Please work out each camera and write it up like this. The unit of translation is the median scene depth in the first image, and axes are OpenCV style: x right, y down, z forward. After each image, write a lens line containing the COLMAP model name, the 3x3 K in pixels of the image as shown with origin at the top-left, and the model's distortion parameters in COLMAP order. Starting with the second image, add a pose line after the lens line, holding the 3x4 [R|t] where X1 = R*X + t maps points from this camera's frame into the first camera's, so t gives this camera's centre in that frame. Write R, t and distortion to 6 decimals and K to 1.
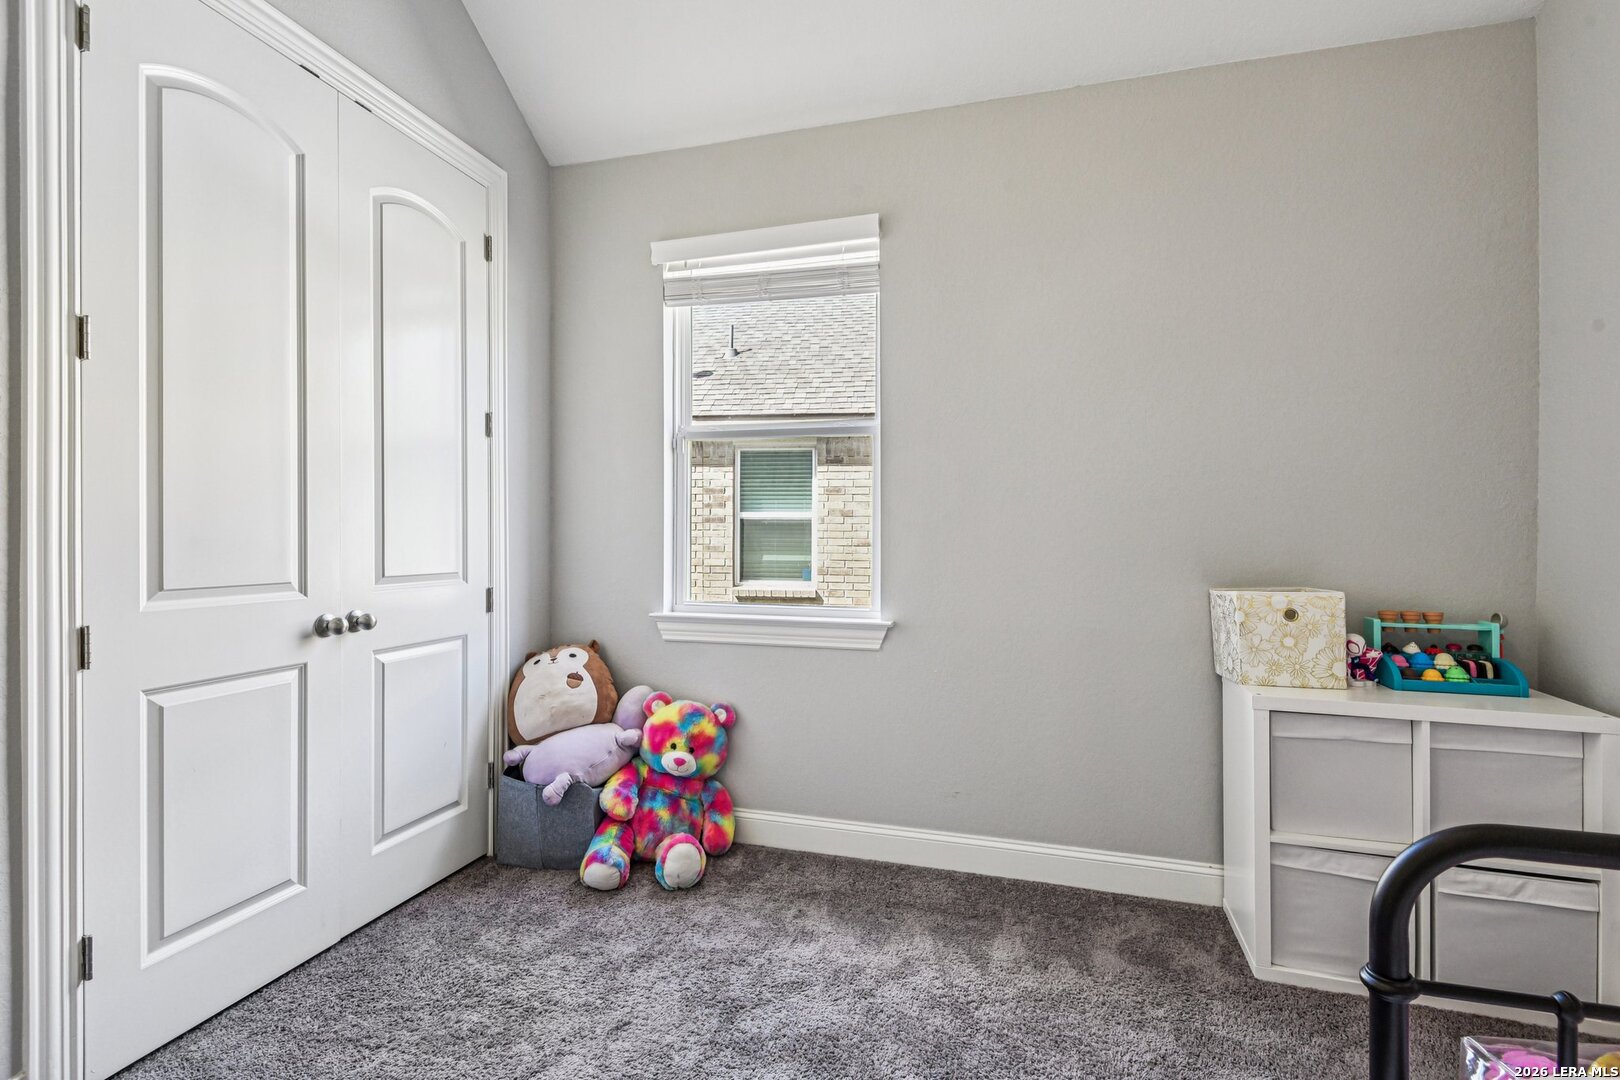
lens RADIAL K [[751.3, 0, 800.7], [0, 751.3, 531.2], [0, 0, 1]] dist [0.027139, -0.002930]
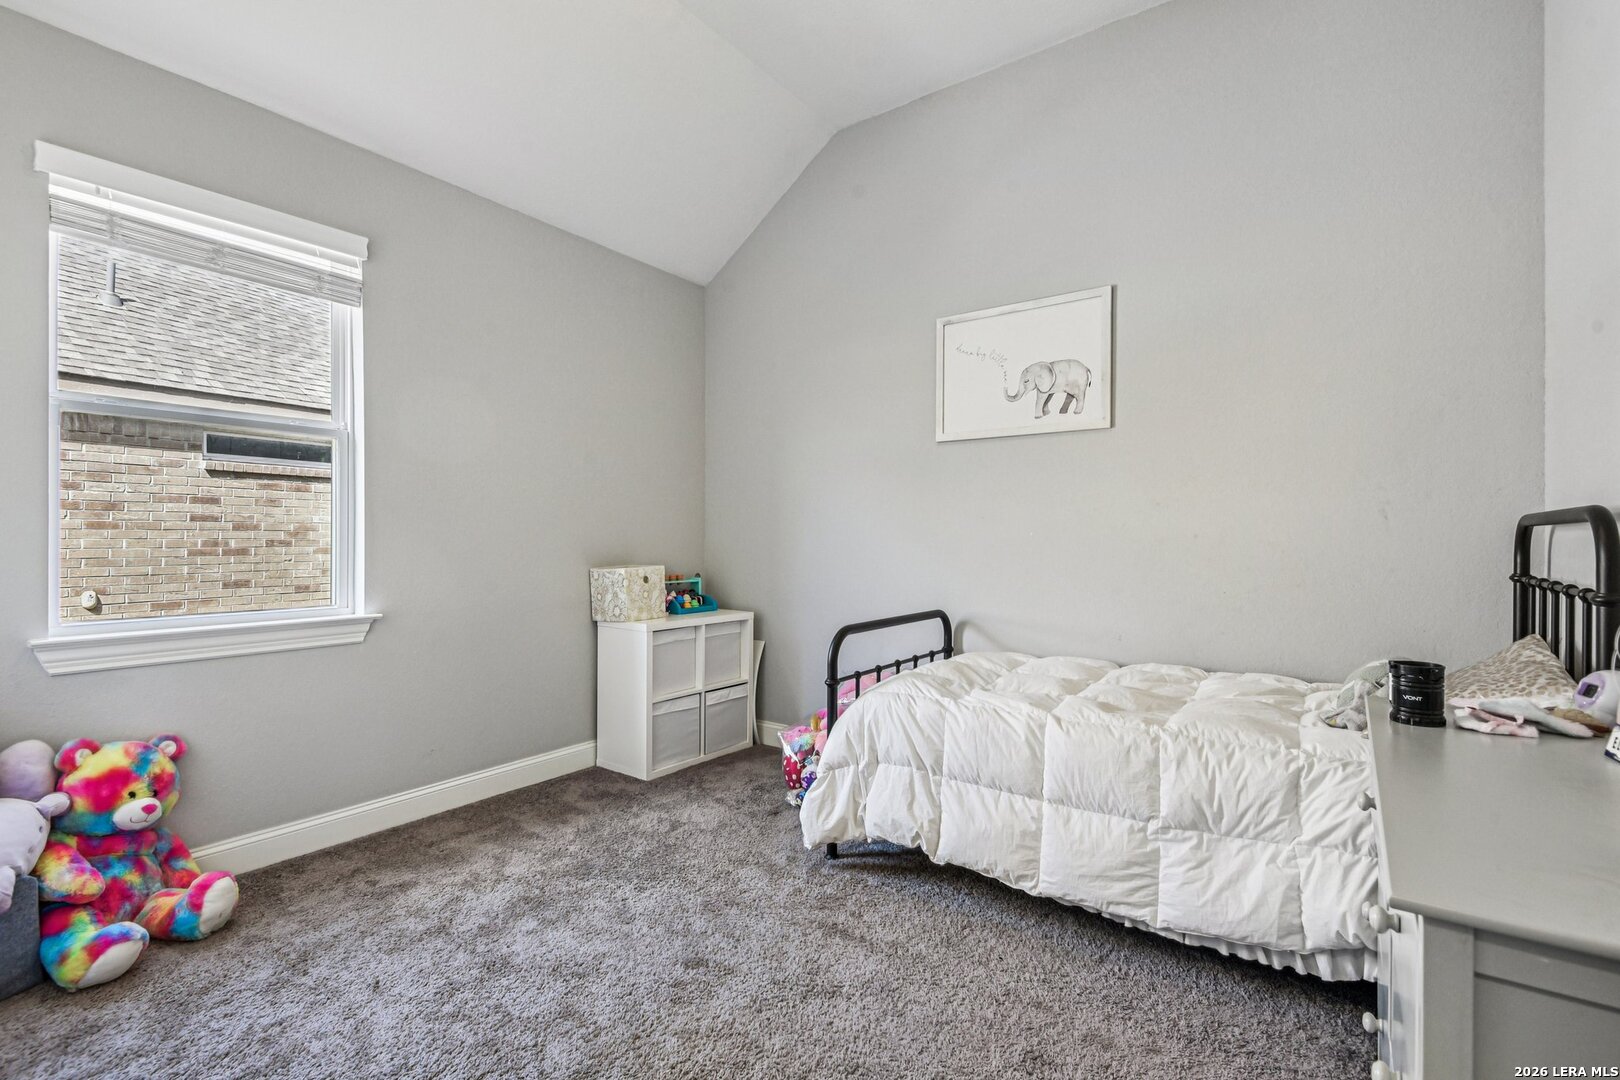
lens RADIAL K [[751.3, 0, 806.2], [0, 751.3, 539.5], [0, 0, 1]] dist [0.027139, -0.002930]
pose [[0.339373, -0.005042, 0.940638, -0.772113], [-0.001646, 0.999981, 0.005954, 0.004044], [-0.940650, -0.003569, 0.339358, 0.038648]]
